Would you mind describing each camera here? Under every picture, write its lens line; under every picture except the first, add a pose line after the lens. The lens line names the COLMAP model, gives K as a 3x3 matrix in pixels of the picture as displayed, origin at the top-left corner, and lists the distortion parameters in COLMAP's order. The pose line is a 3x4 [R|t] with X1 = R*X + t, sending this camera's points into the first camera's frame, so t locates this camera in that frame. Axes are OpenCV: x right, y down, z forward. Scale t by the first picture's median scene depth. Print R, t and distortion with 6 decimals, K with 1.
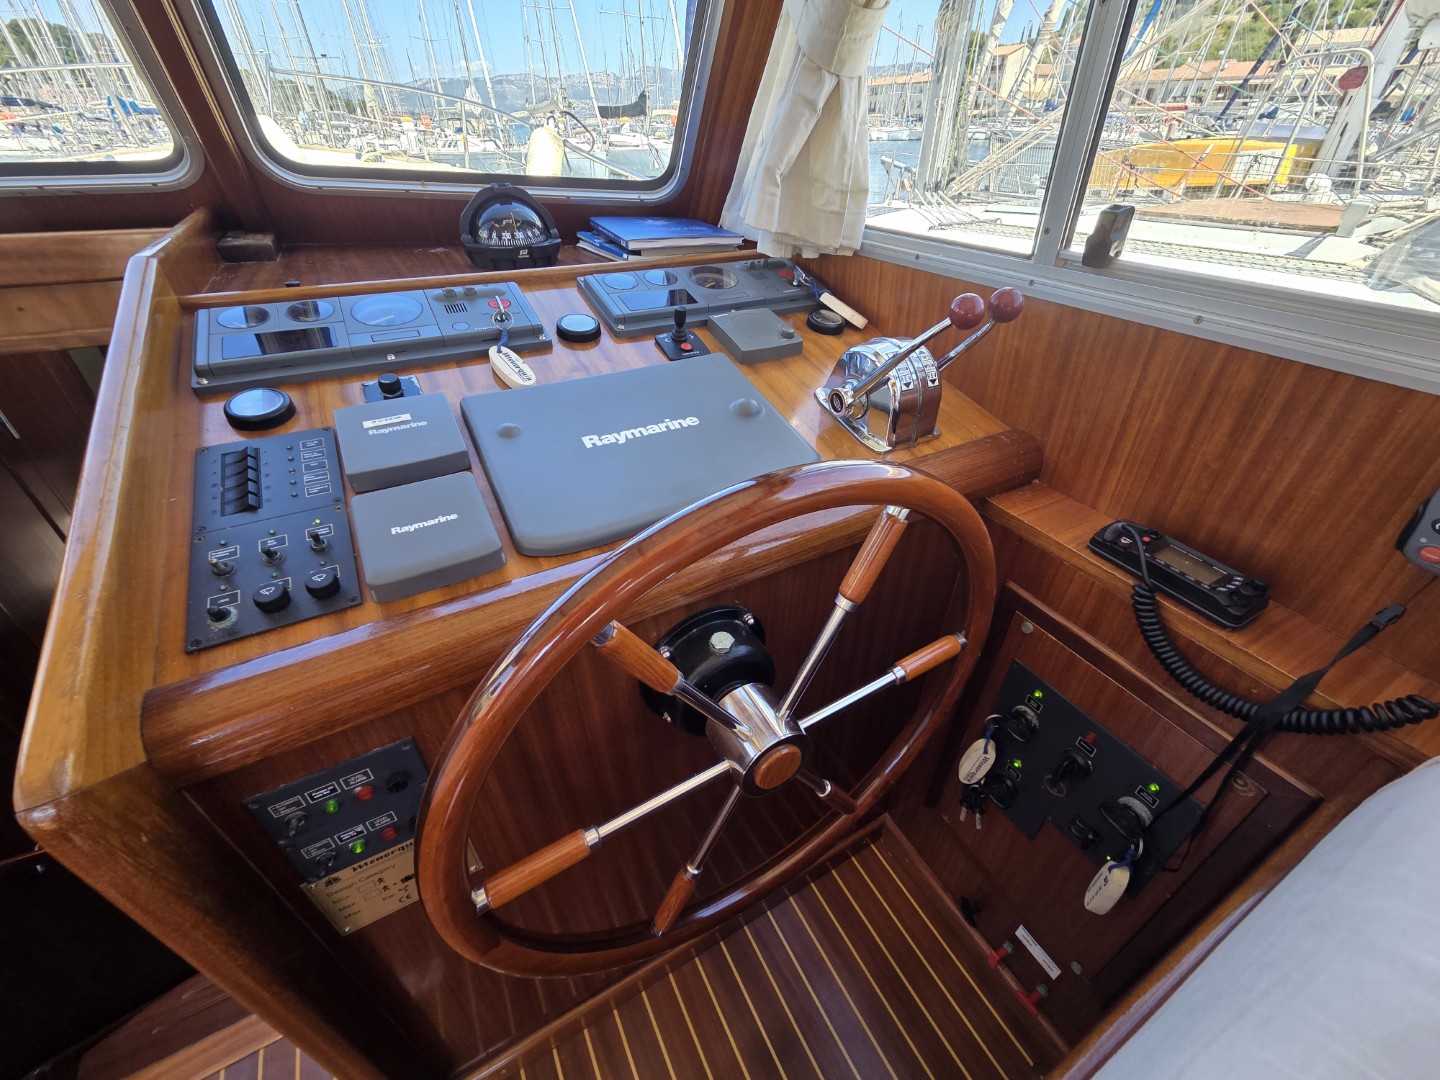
lens RADIAL K [[589.3, 0, 720.0], [0, 589.3, 540.0], [0, 0, 1]] dist [-0.002837, -0.000189]
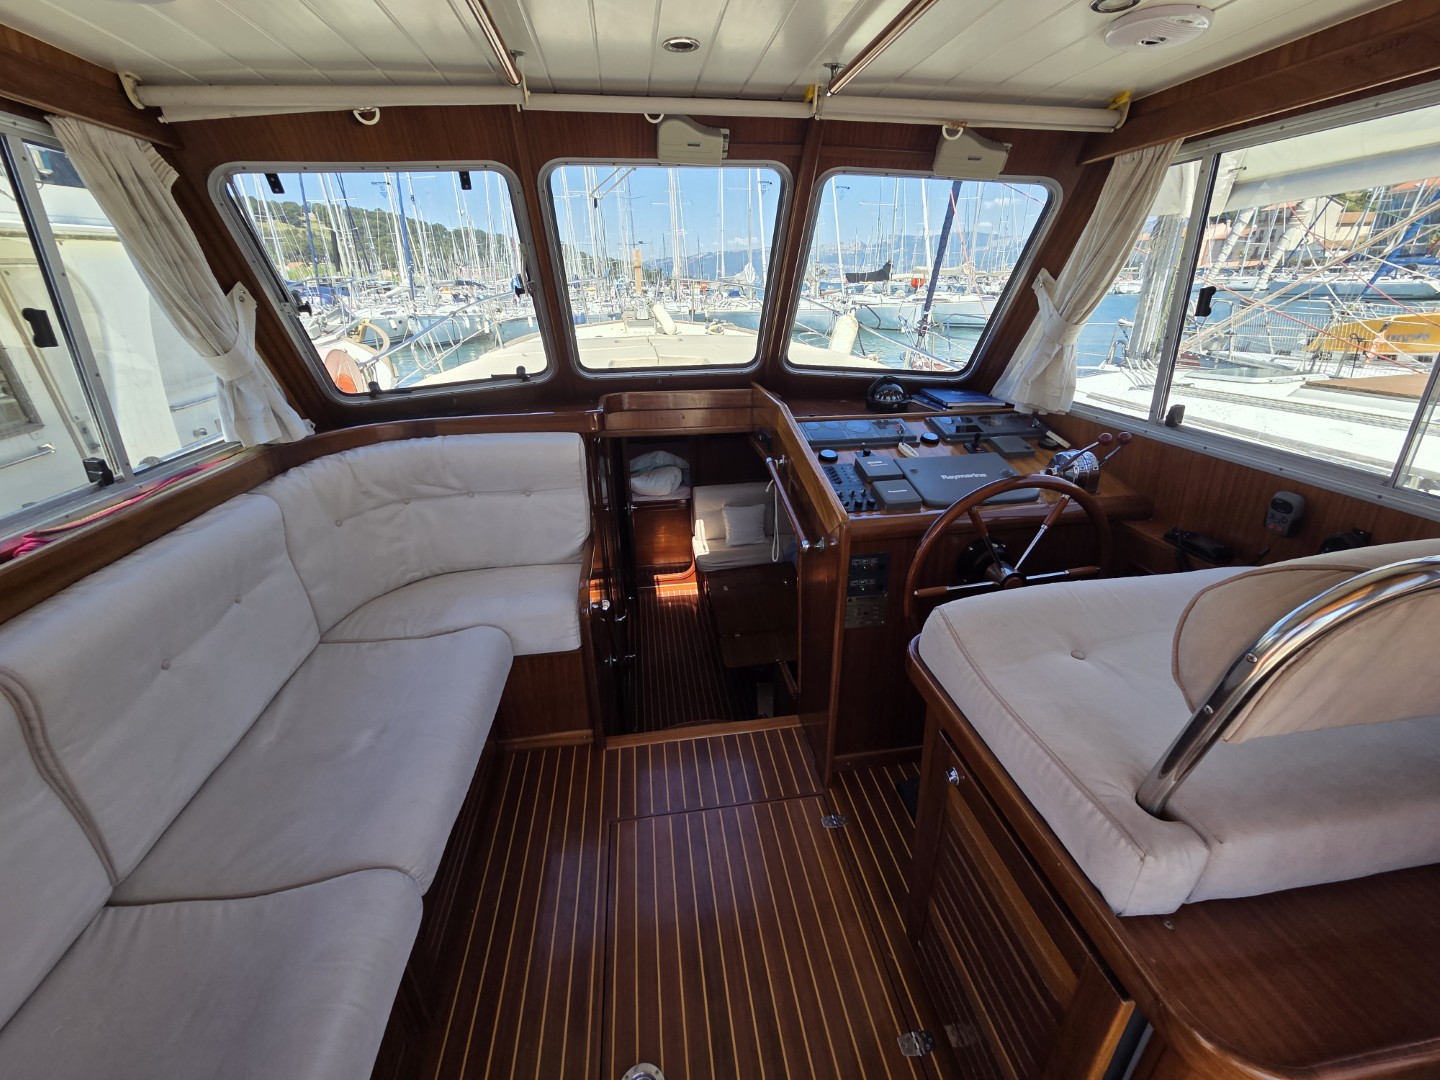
lens RADIAL K [[579.4, 0, 720.0], [0, 579.4, 540.0], [0, 0, 1]] dist [-0.012199, -0.000188]
pose [[0.934200, 0.121225, -0.335522, -0.207226], [-0.184403, 0.969195, -0.163266, 0.587510], [0.305394, 0.214394, 0.927777, -1.363606]]
